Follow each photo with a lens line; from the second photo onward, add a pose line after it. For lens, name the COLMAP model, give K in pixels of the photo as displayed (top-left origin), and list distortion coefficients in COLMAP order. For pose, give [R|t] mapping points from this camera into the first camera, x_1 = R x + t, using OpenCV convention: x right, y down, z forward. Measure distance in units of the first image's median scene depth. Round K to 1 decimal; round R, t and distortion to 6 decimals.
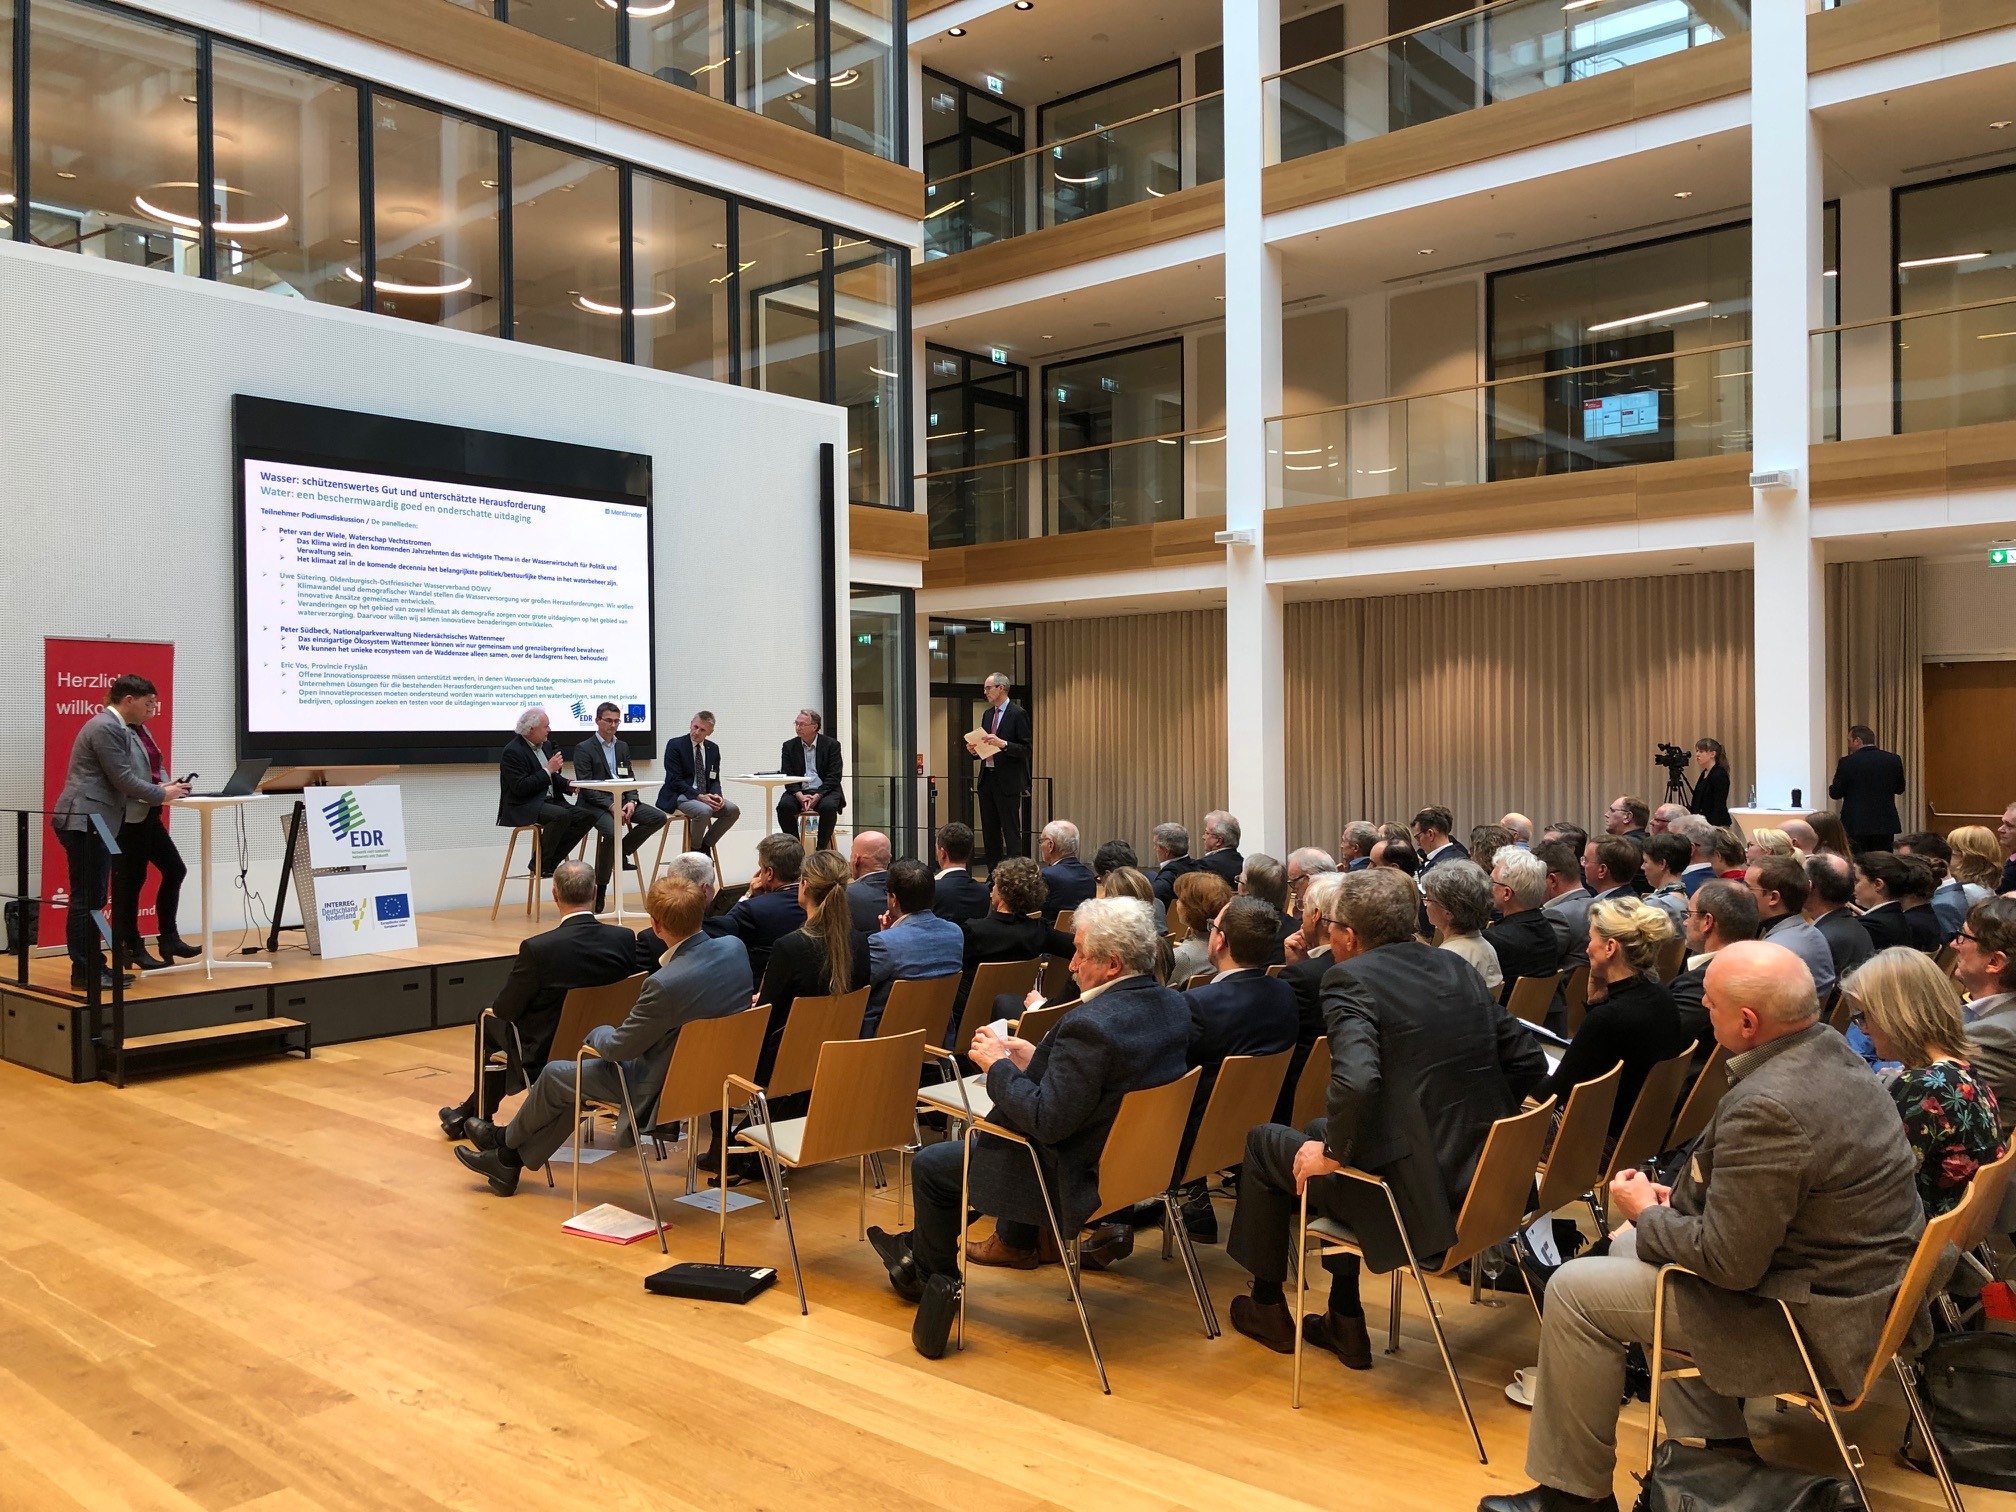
lens RADIAL K [[1640.6, 0, 999.7], [0, 1640.6, 753.6], [0, 0, 1]] dist [0.011471, 0.011373]
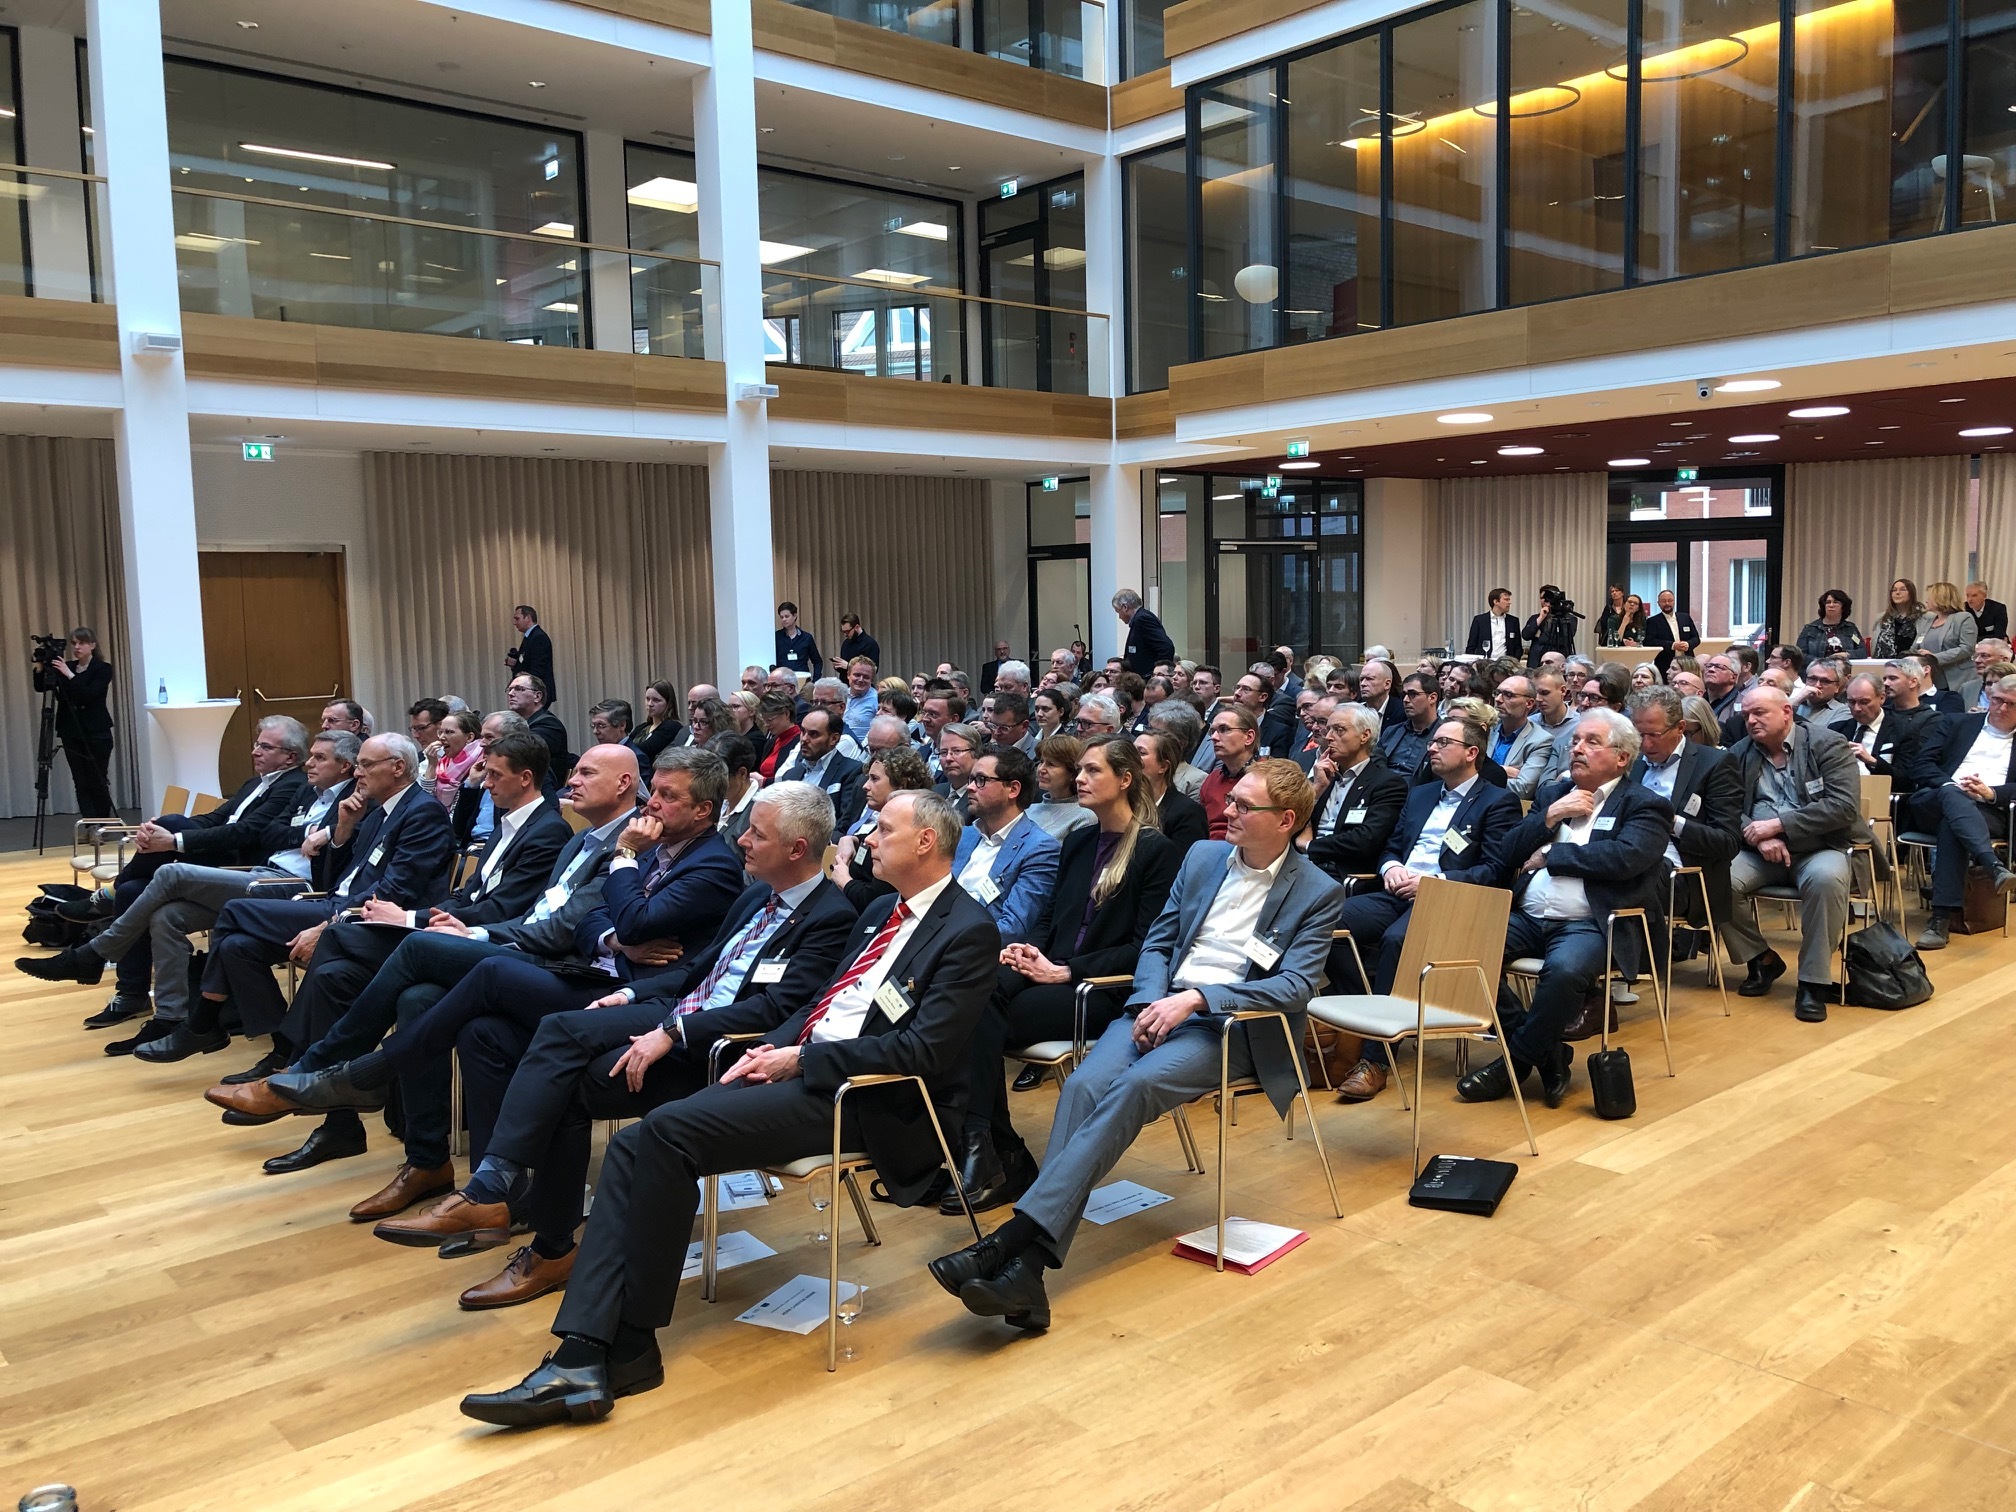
lens RADIAL K [[1640.6, 0, 999.7], [0, 1640.6, 753.6], [0, 0, 1]] dist [0.011471, 0.011373]
pose [[0.121106, -0.085281, 0.988969, -0.641561], [0.023815, 0.996265, 0.082994, -0.004724], [-0.992354, 0.013501, 0.122685, 0.660959]]
